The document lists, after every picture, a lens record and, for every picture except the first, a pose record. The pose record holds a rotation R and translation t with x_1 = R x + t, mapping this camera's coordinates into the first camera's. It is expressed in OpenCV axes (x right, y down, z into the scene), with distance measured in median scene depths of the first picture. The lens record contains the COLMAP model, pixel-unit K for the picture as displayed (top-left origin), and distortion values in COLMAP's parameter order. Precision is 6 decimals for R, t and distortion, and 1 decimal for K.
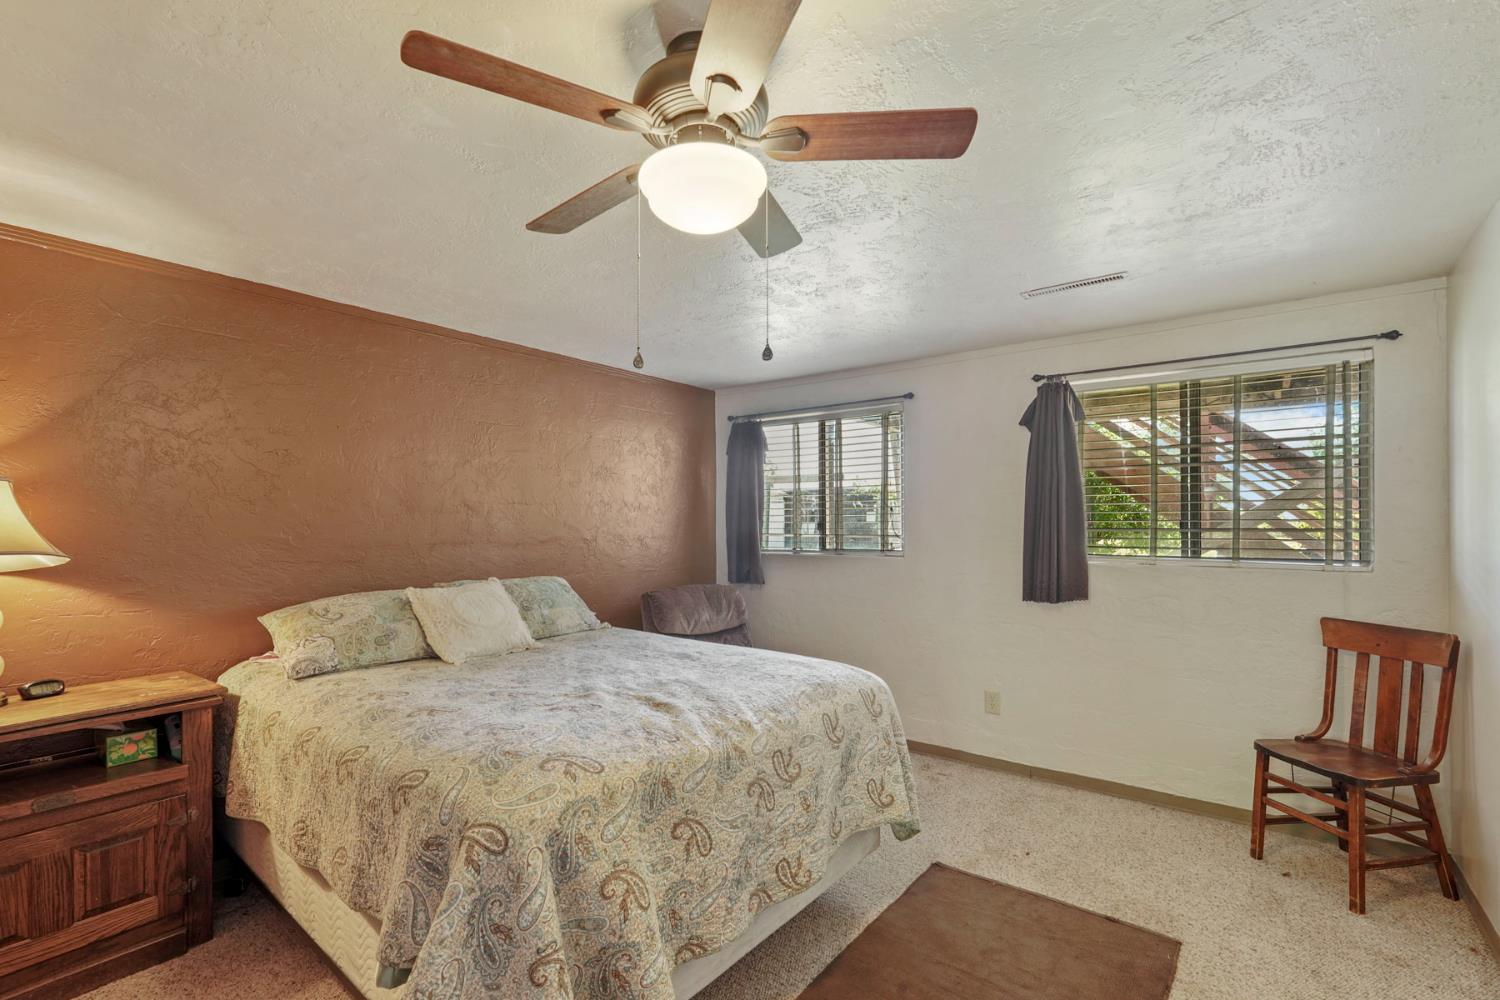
lens RADIAL K [[684.2, 0, 751.3], [0, 684.2, 507.1], [0, 0, 1]] dist [0.004482, 0.001632]
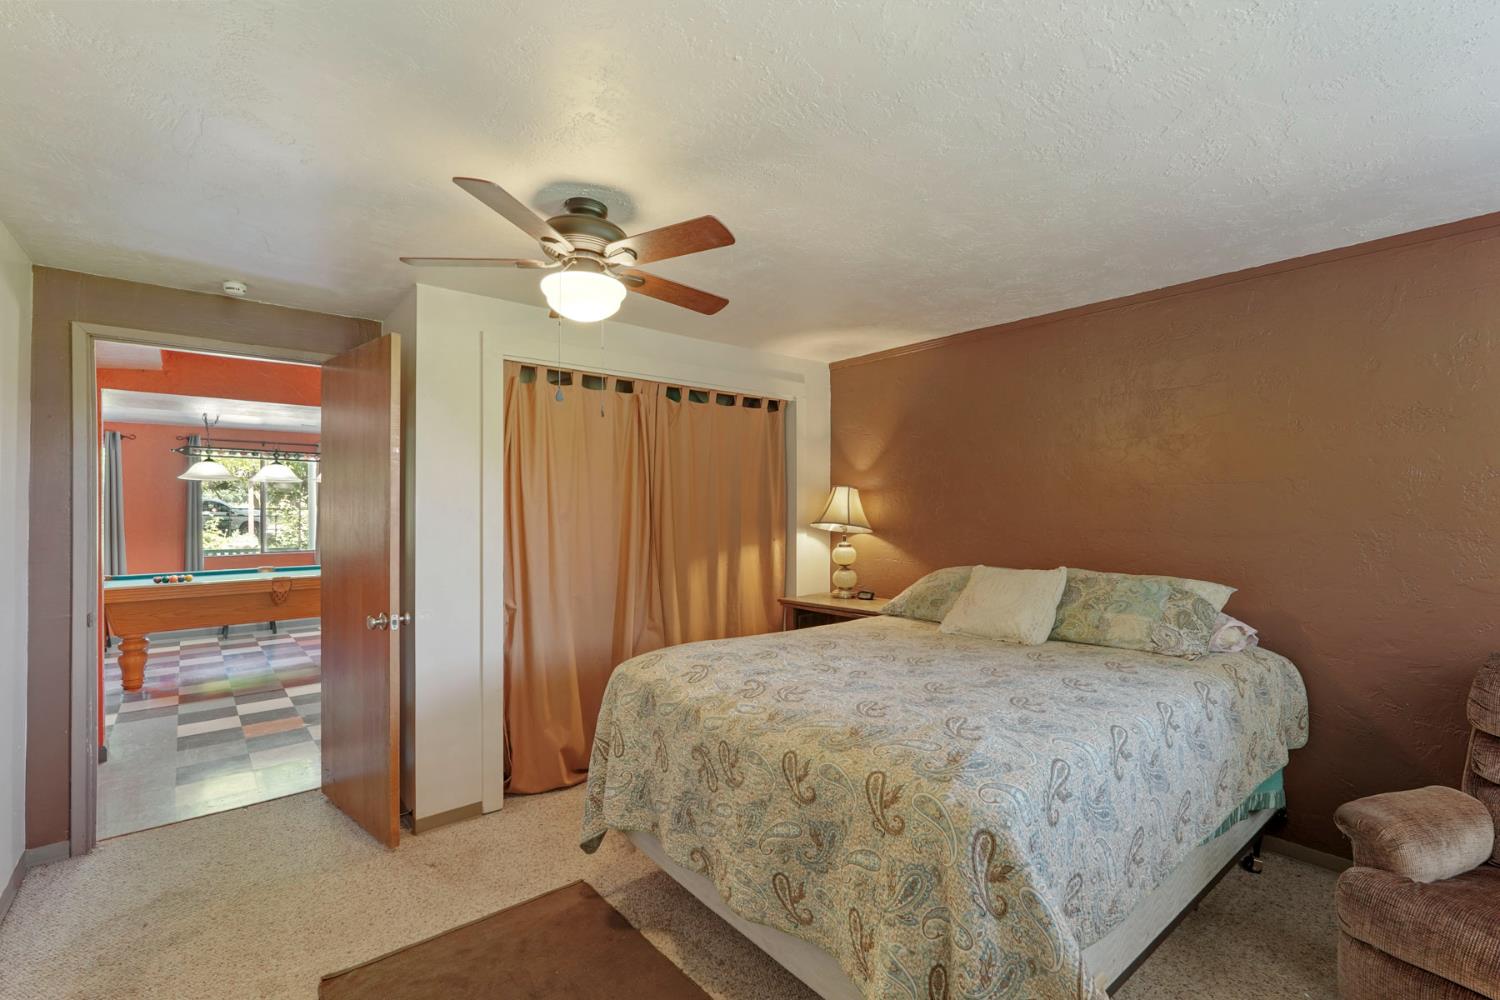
lens RADIAL K [[684.2, 0, 751.1], [0, 684.2, 498.2], [0, 0, 1]] dist [0.004482, 0.001632]
pose [[-0.169128, 0.006166, -0.985575, 1.032887], [0.003226, 0.999979, 0.005702, -0.004745], [0.985589, -0.002215, -0.169145, 1.231386]]
